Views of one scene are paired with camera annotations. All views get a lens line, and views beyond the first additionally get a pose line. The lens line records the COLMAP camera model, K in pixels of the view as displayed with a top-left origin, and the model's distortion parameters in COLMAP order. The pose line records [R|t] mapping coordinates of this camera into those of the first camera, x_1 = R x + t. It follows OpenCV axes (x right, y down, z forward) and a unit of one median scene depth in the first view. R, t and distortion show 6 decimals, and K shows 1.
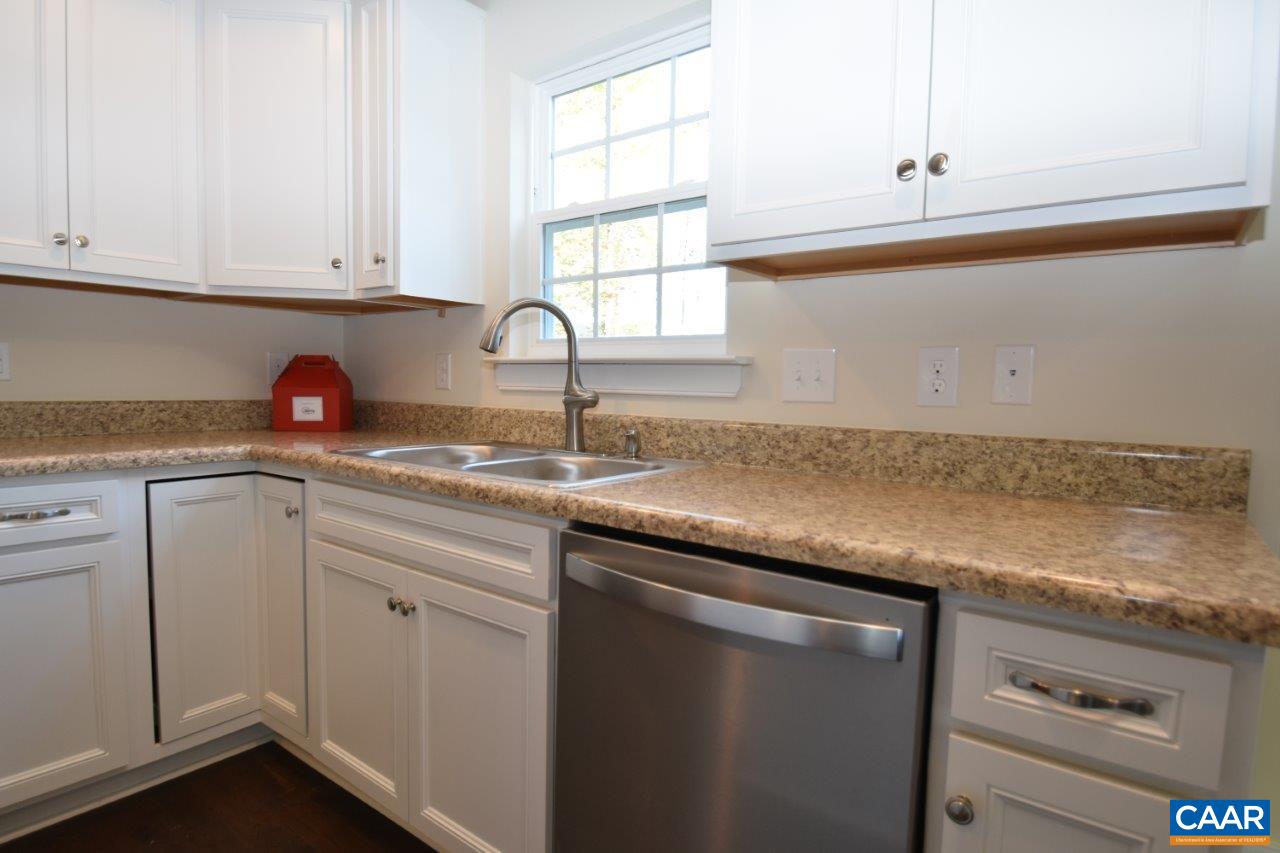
lens RADIAL K [[679.8, 0, 638.9], [0, 679.8, 431.8], [0, 0, 1]] dist [-0.012878, -0.006051]
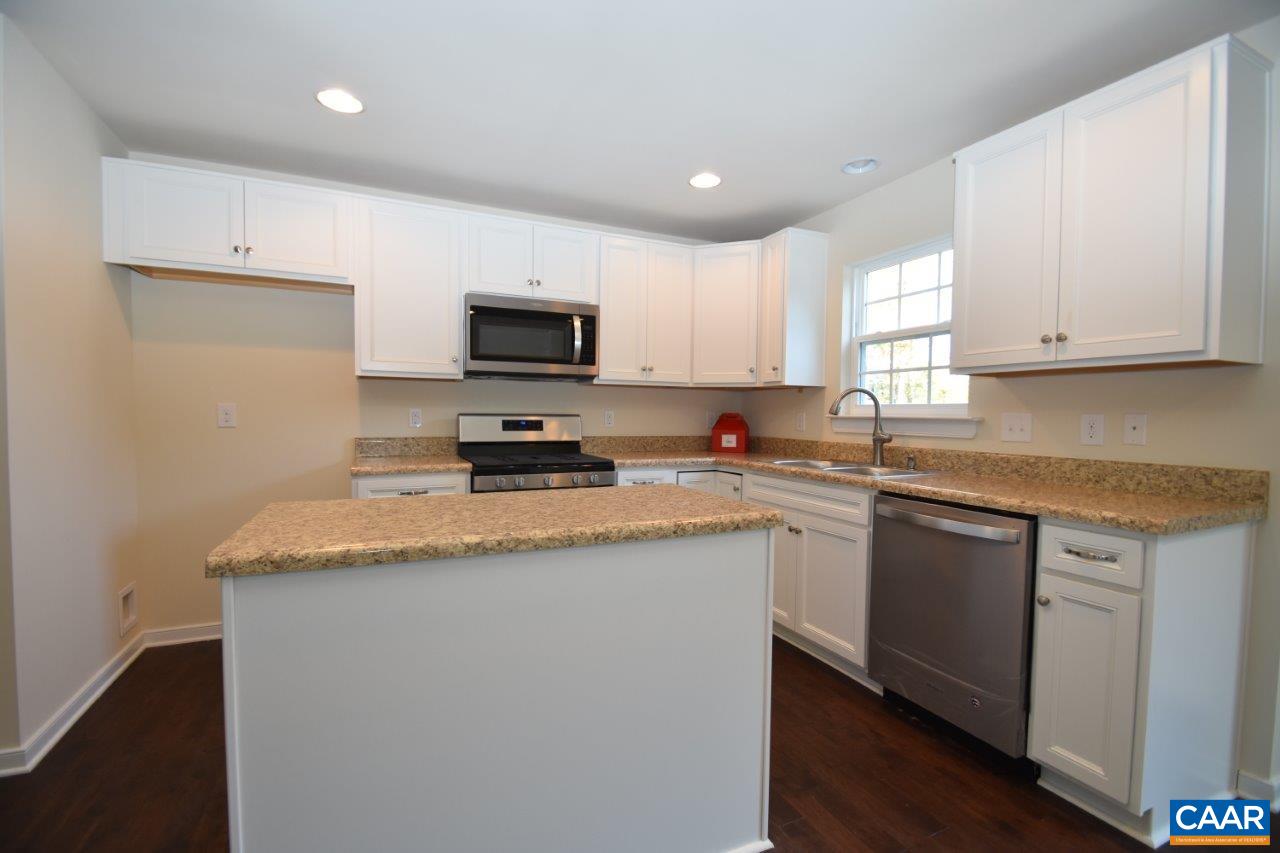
lens RADIAL K [[560.7, 0, 634.5], [0, 560.7, 437.5], [0, 0, 1]] dist [0.008044, -0.007437]
pose [[0.883378, 0.009708, -0.468561, 0.042757], [-0.026351, 0.999233, -0.028976, 0.015658], [0.467920, 0.037944, 0.882956, -0.786202]]
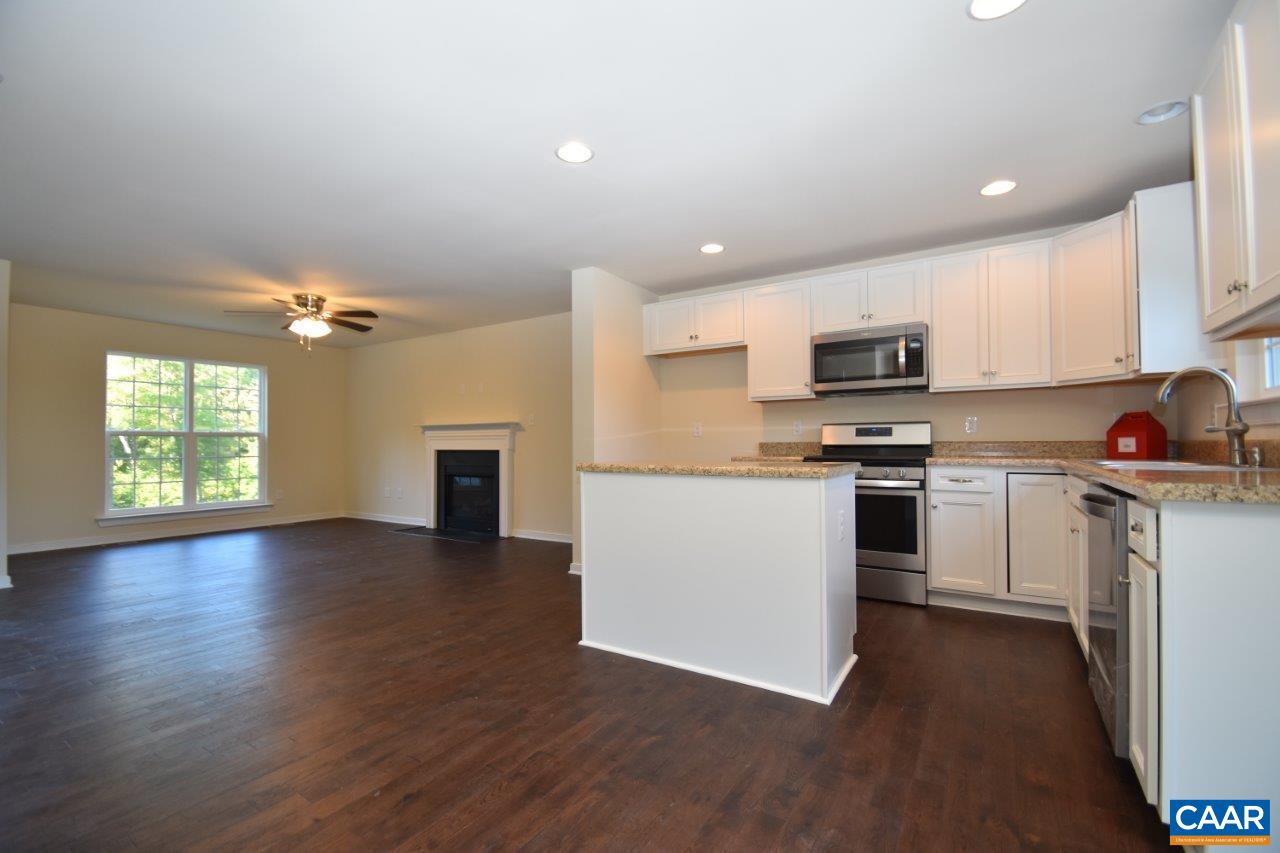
lens RADIAL K [[560.7, 0, 632.6], [0, 560.7, 430.9], [0, 0, 1]] dist [0.008044, -0.007437]
pose [[0.082691, -0.043886, -0.995608, 1.098443], [-0.063879, 0.996742, -0.049241, 0.108009], [0.994526, 0.067670, 0.079618, -0.446042]]
